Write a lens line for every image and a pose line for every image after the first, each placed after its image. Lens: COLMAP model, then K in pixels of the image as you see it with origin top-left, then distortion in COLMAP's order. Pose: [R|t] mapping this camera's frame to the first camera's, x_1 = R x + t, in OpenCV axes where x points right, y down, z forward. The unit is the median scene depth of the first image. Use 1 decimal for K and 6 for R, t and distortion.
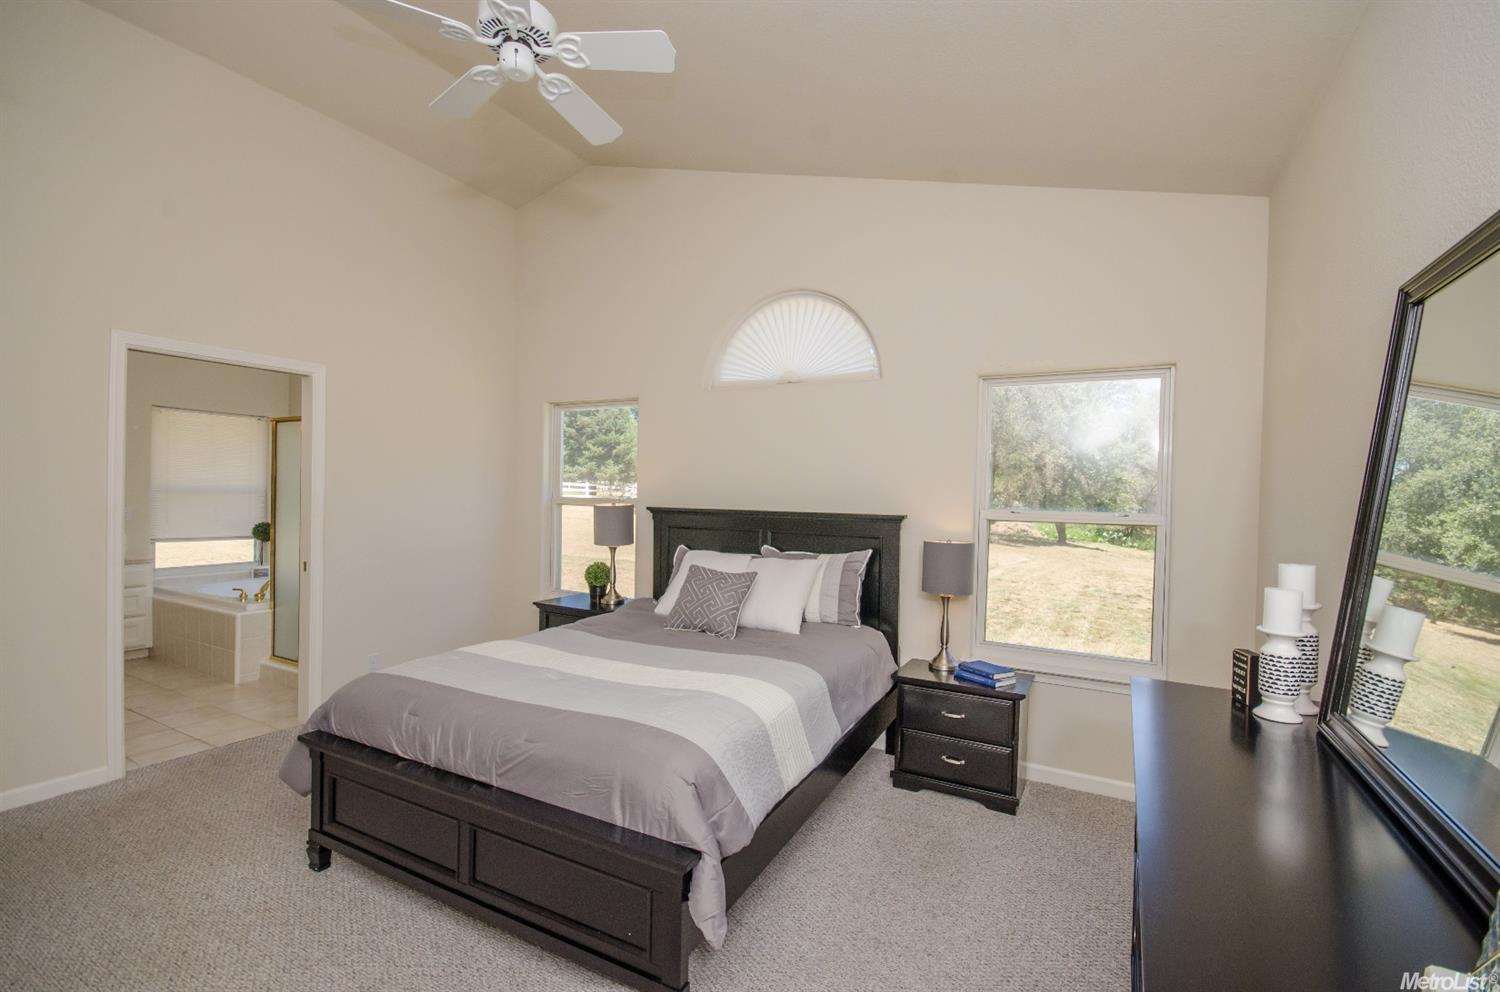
lens RADIAL K [[657.9, 0, 784.8], [0, 657.9, 501.6], [0, 0, 1]] dist [0.003258, 0.000021]
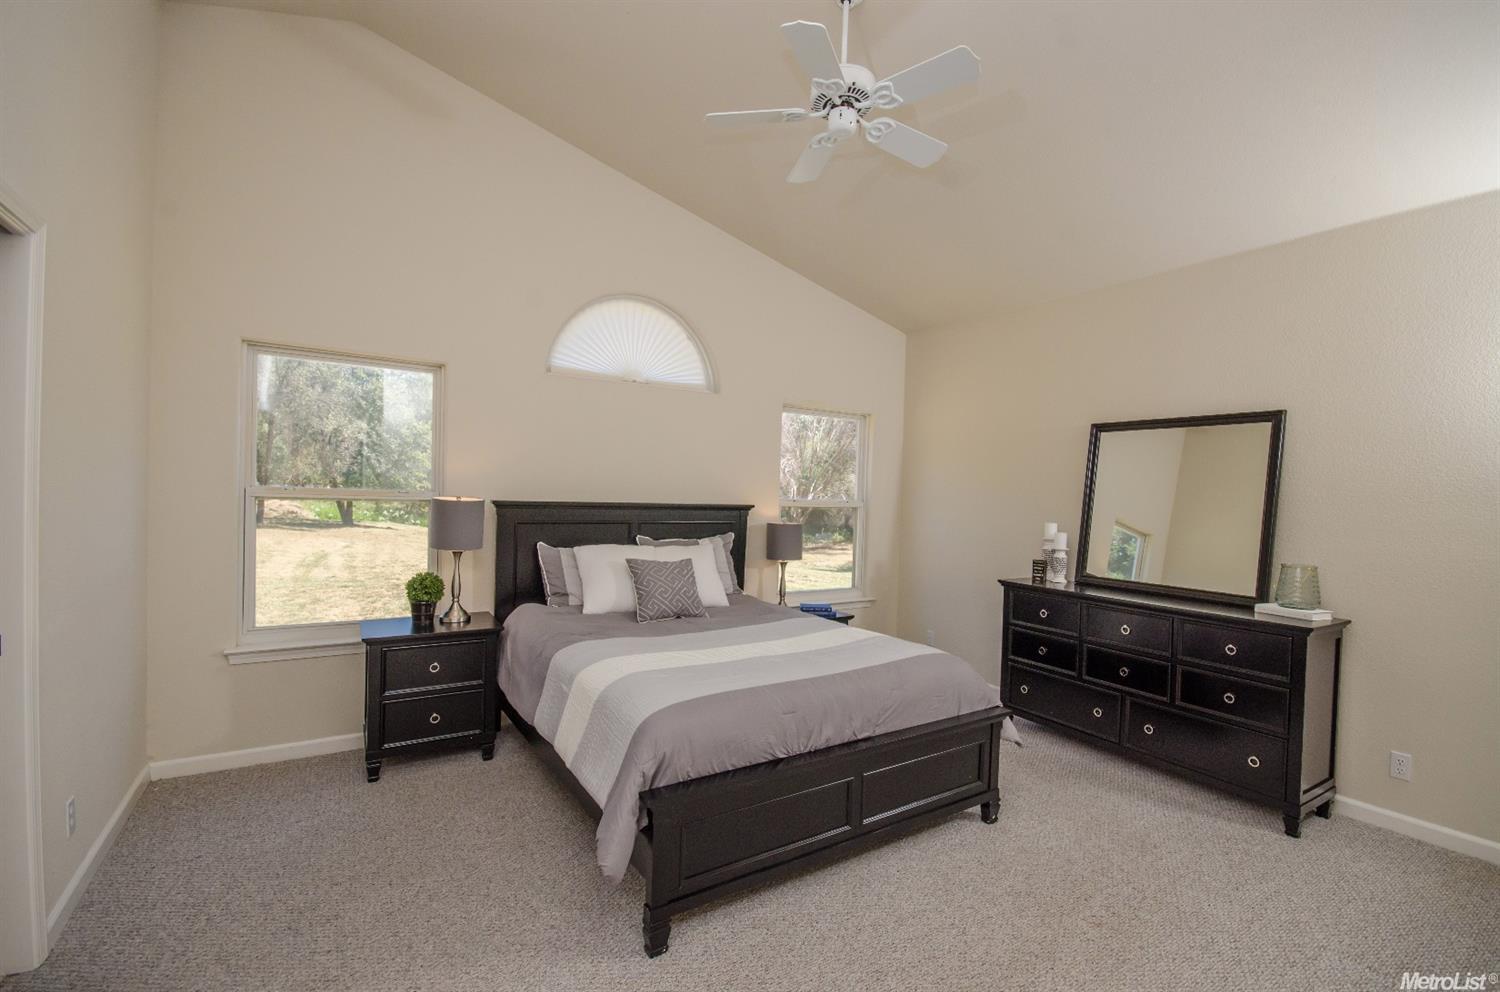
lens RADIAL K [[647.4, 0, 756.3], [0, 647.4, 497.5], [0, 0, 1]] dist [-0.000154, -0.000269]
pose [[0.501130, -0.016078, 0.865222, -0.749402], [-0.009188, 0.999672, 0.023898, -0.019450], [-0.865323, -0.019925, 0.500818, 0.278446]]
